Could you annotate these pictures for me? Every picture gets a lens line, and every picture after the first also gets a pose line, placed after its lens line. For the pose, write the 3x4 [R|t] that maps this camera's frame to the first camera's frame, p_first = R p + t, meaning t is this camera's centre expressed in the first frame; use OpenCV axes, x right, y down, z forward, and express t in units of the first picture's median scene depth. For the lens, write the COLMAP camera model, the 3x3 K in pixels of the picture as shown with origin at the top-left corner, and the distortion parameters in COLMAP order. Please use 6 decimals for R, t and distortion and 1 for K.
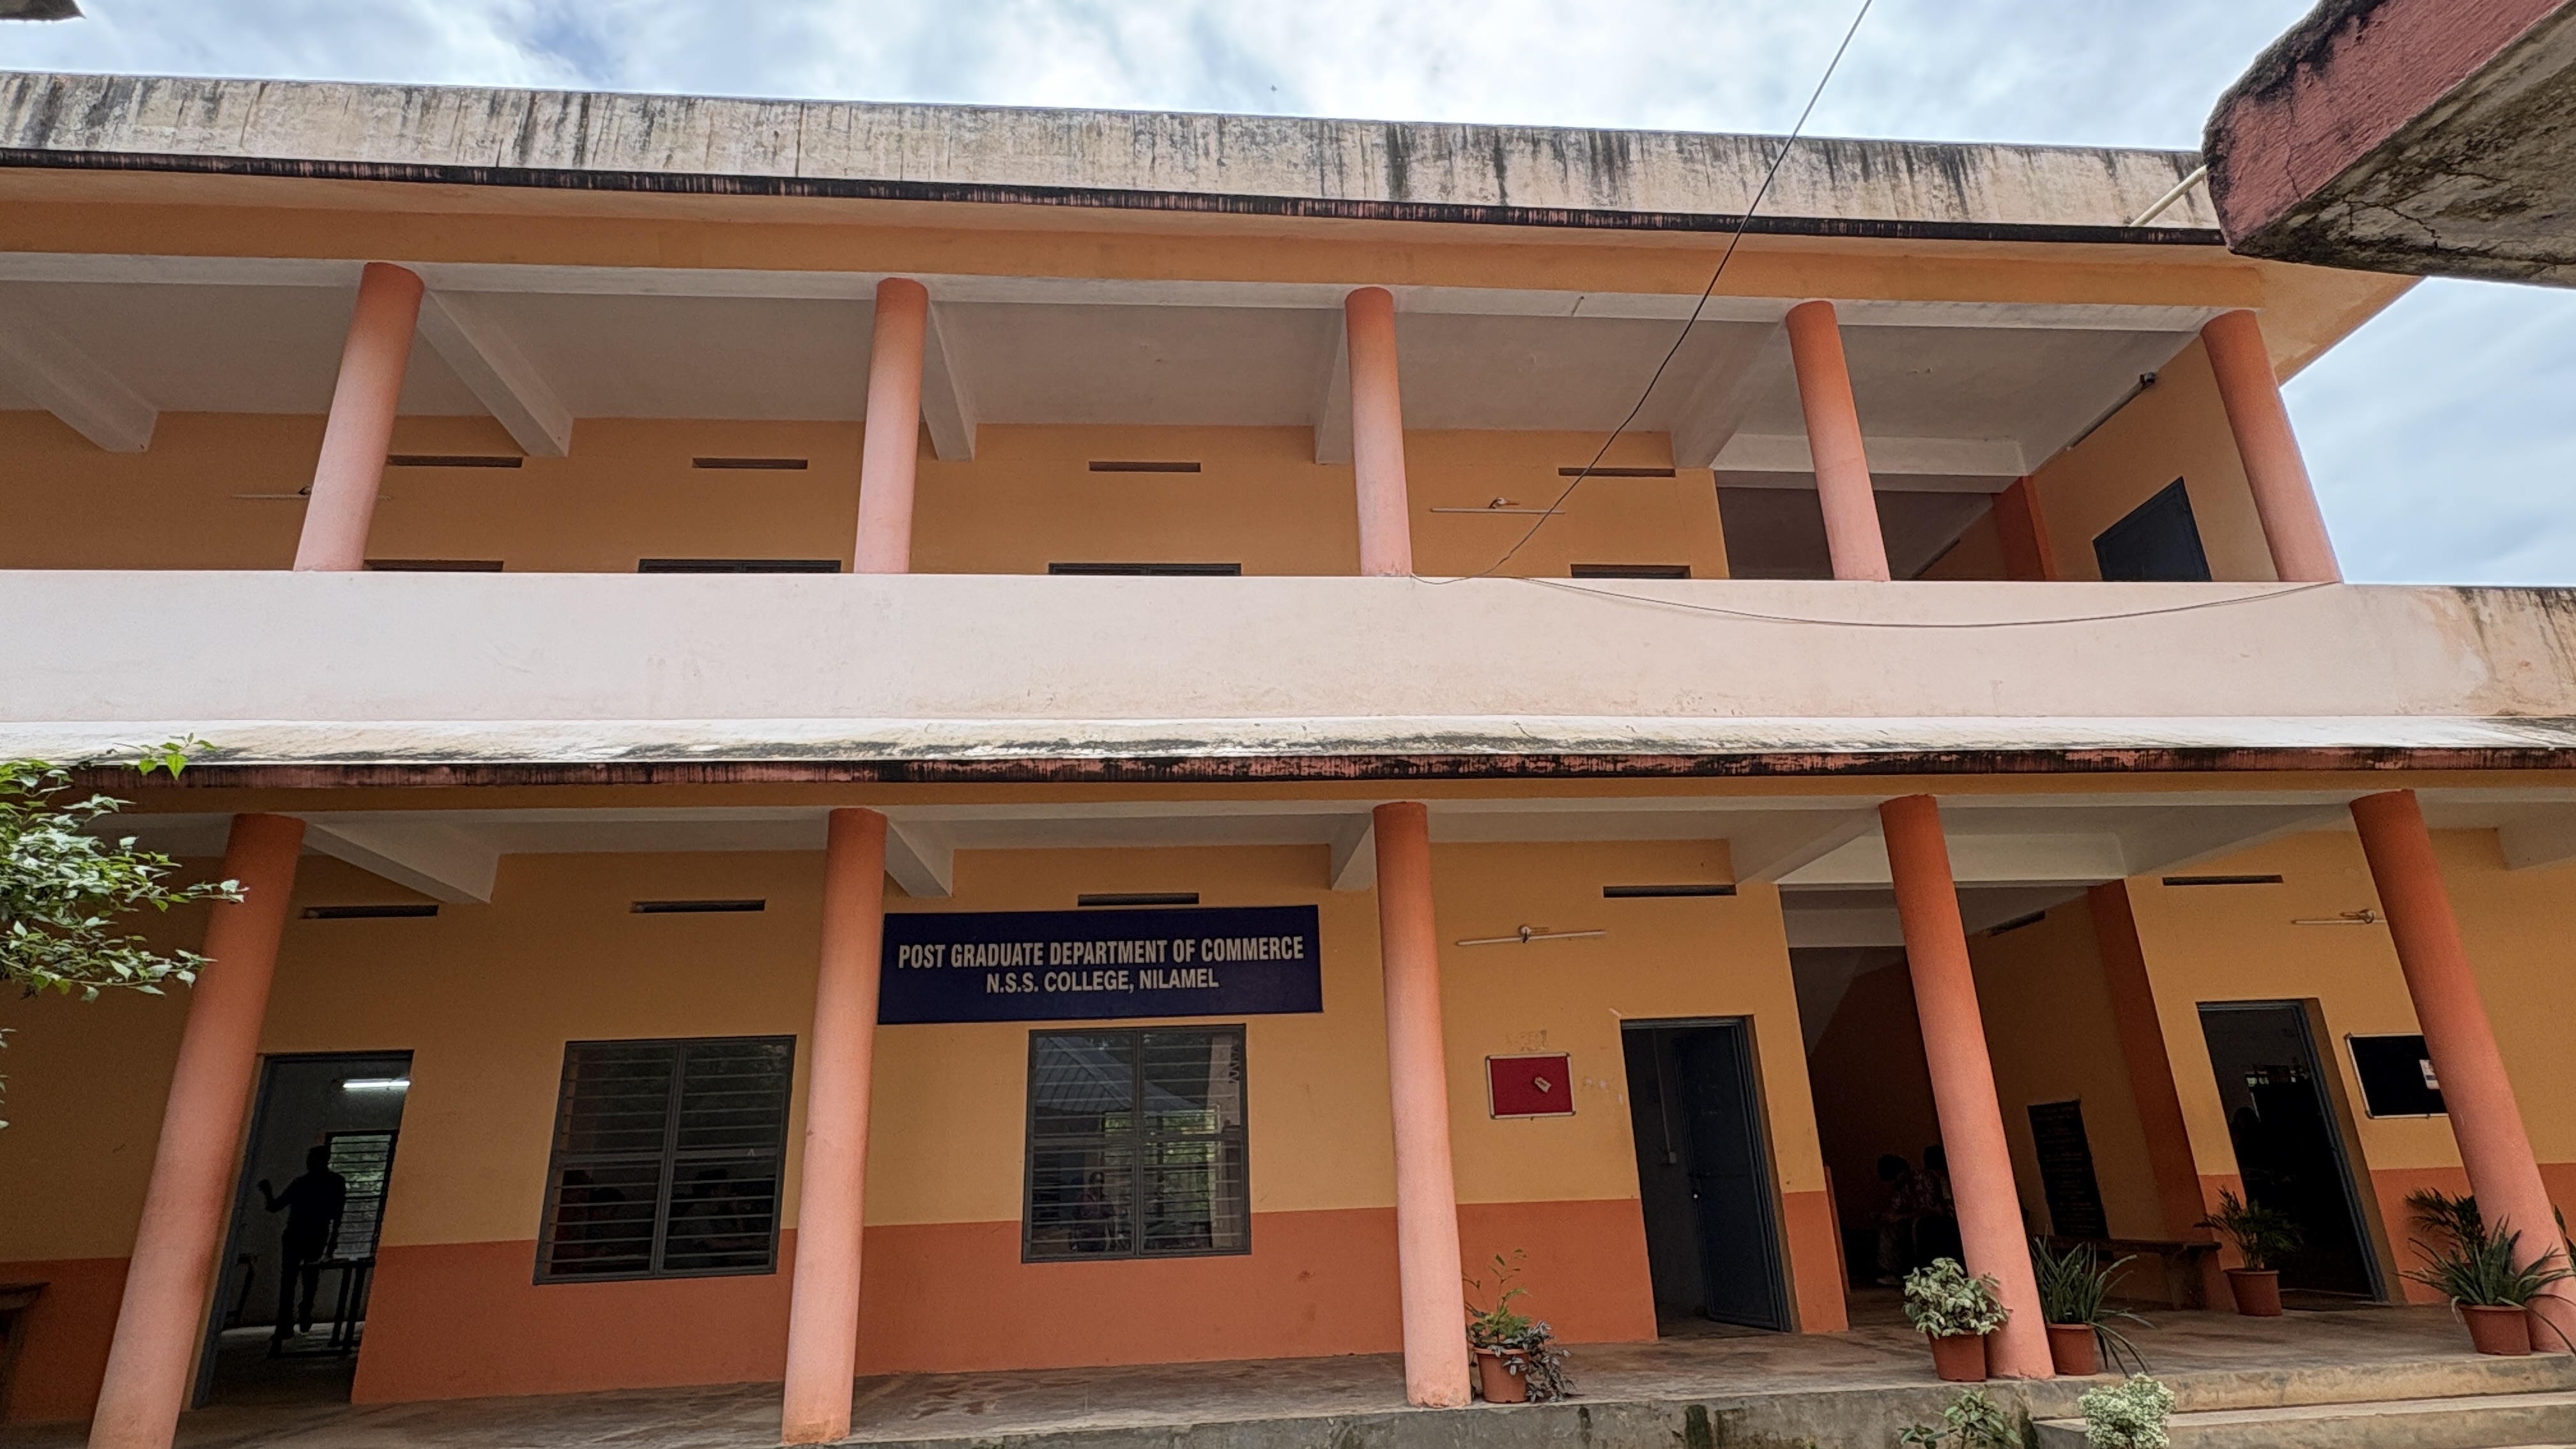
lens RADIAL K [[1353.2, 0, 1288.0], [0, 1353.2, 724.5], [0, 0, 1]] dist [-0.003076, 0.002616]
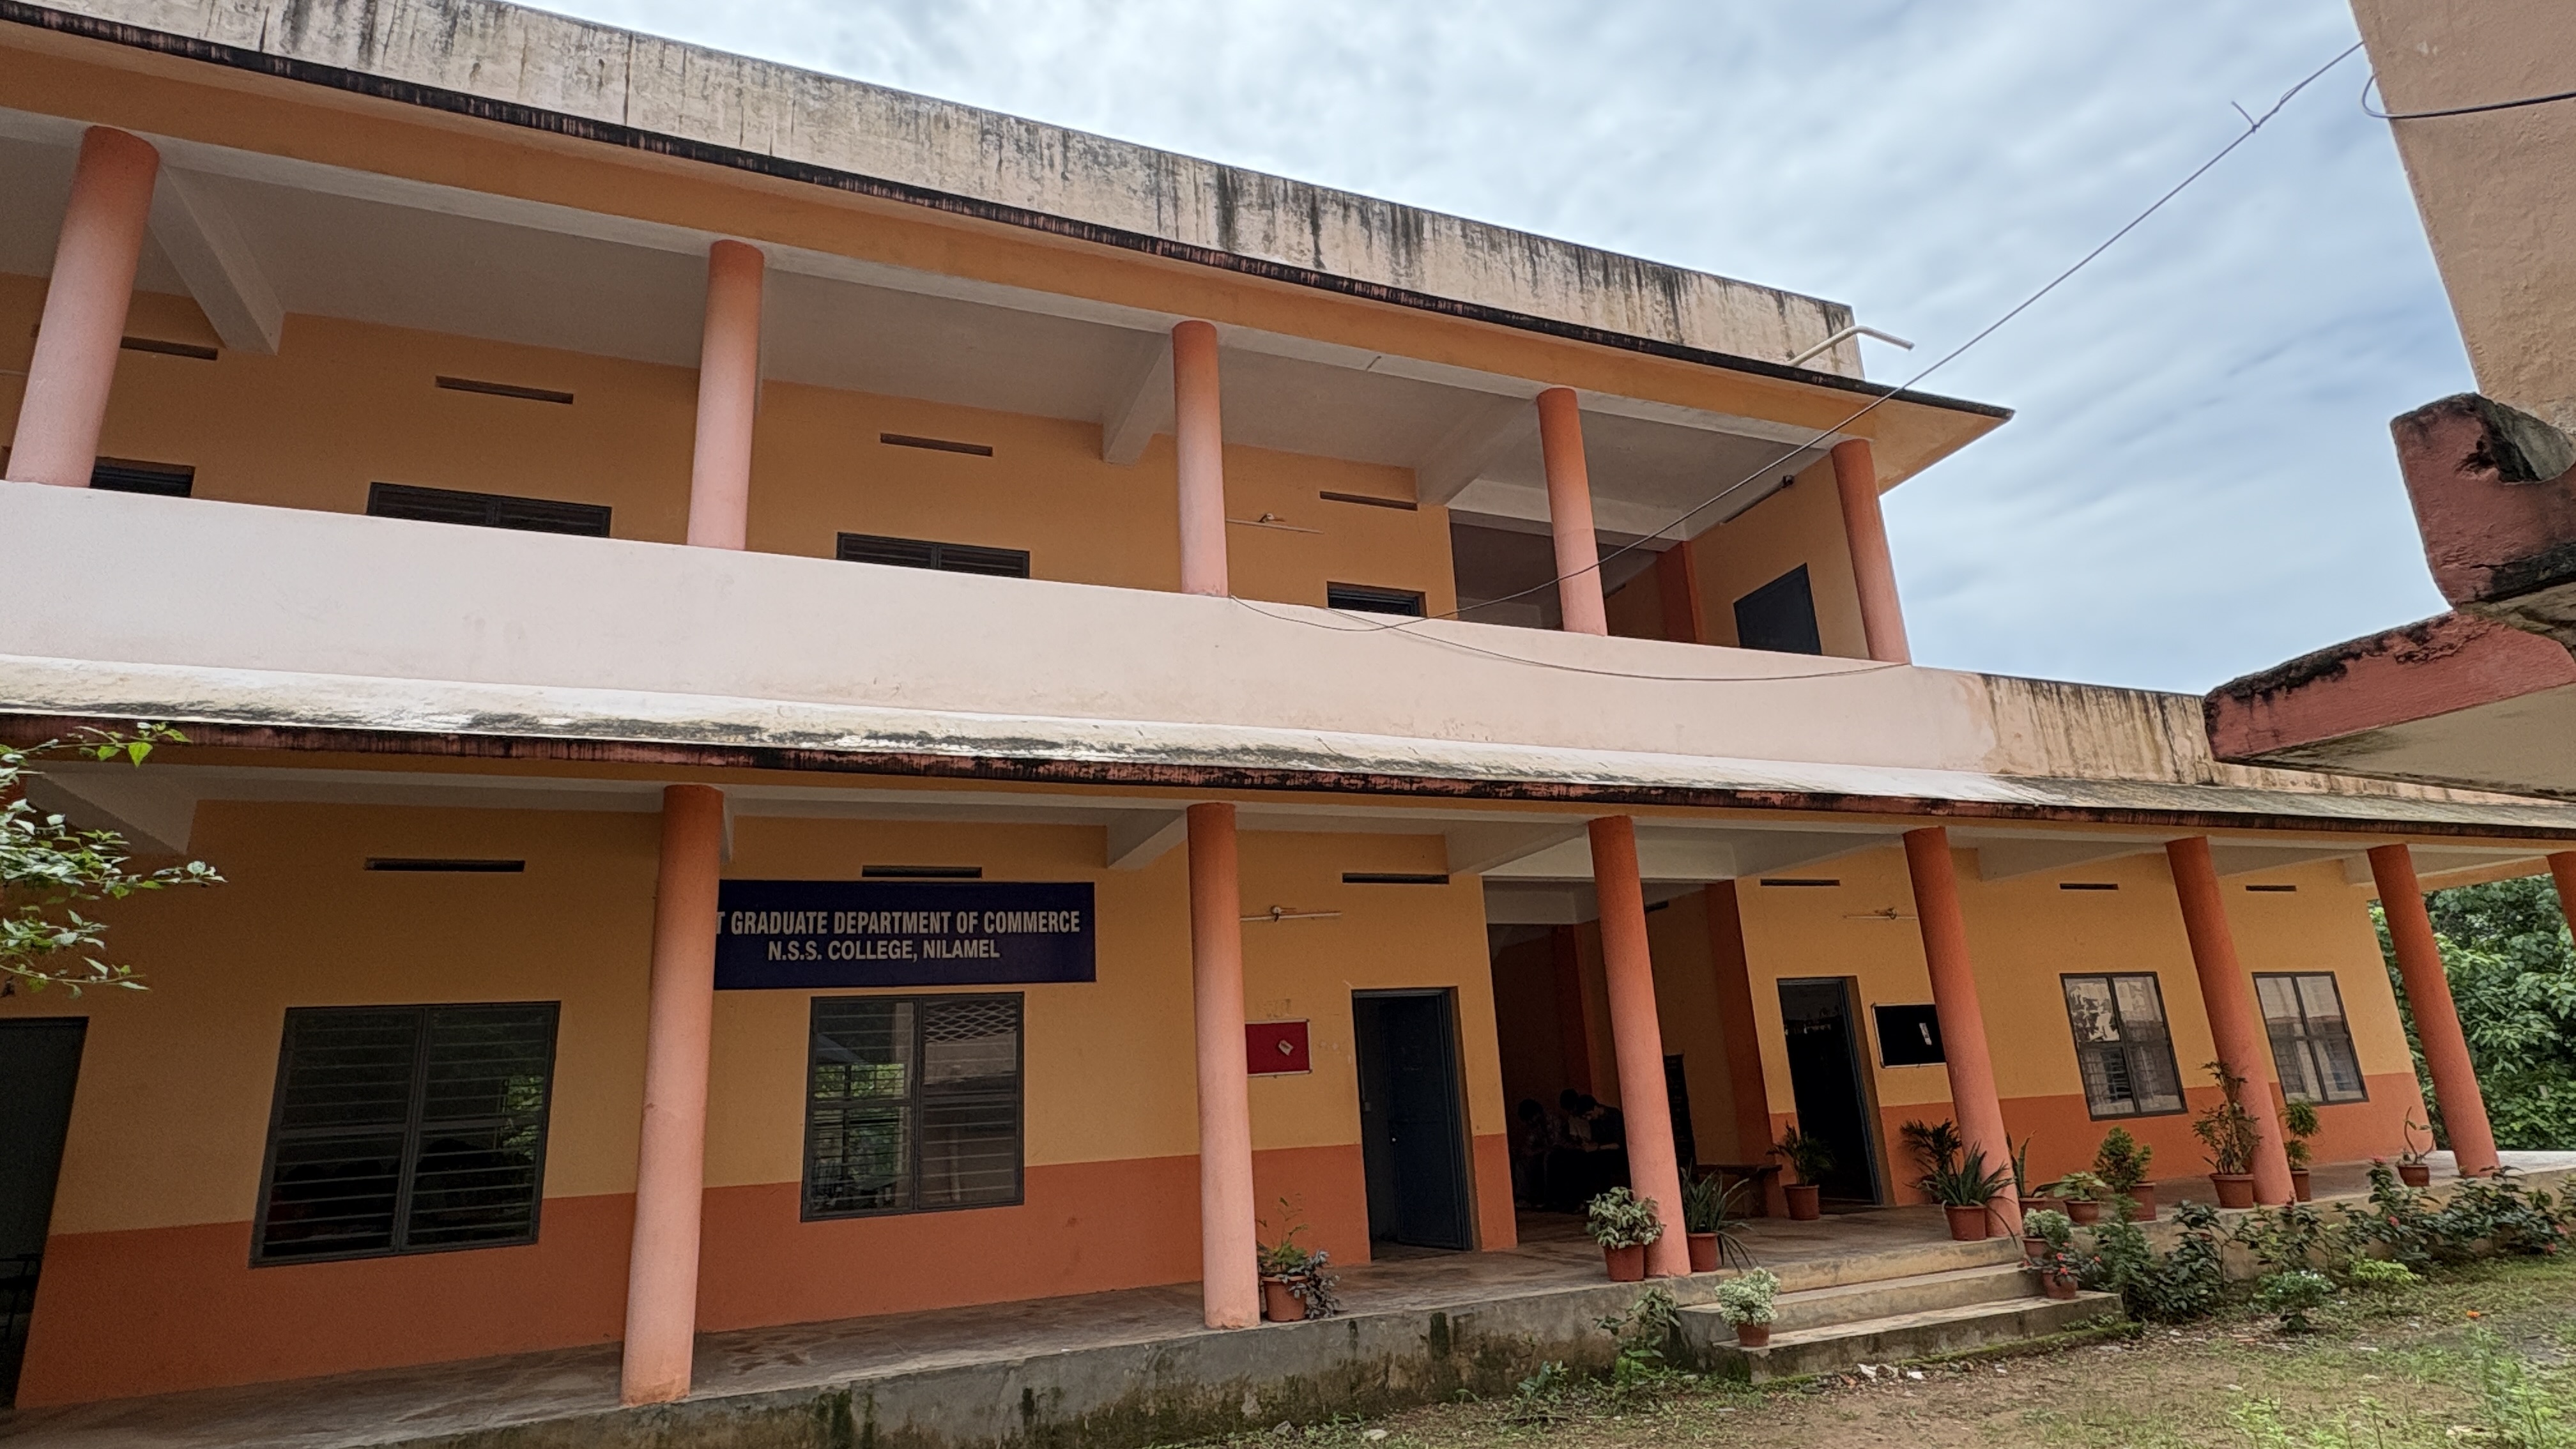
lens RADIAL K [[1373.7, 0, 1288.0], [0, 1373.7, 724.5], [0, 0, 1]] dist [-0.000439, 0.001355]
pose [[0.952888, 0.063399, 0.296622, -0.180089], [-0.077212, 0.996398, 0.035075, -0.046256], [-0.293329, -0.056326, 0.954351, -0.089558]]
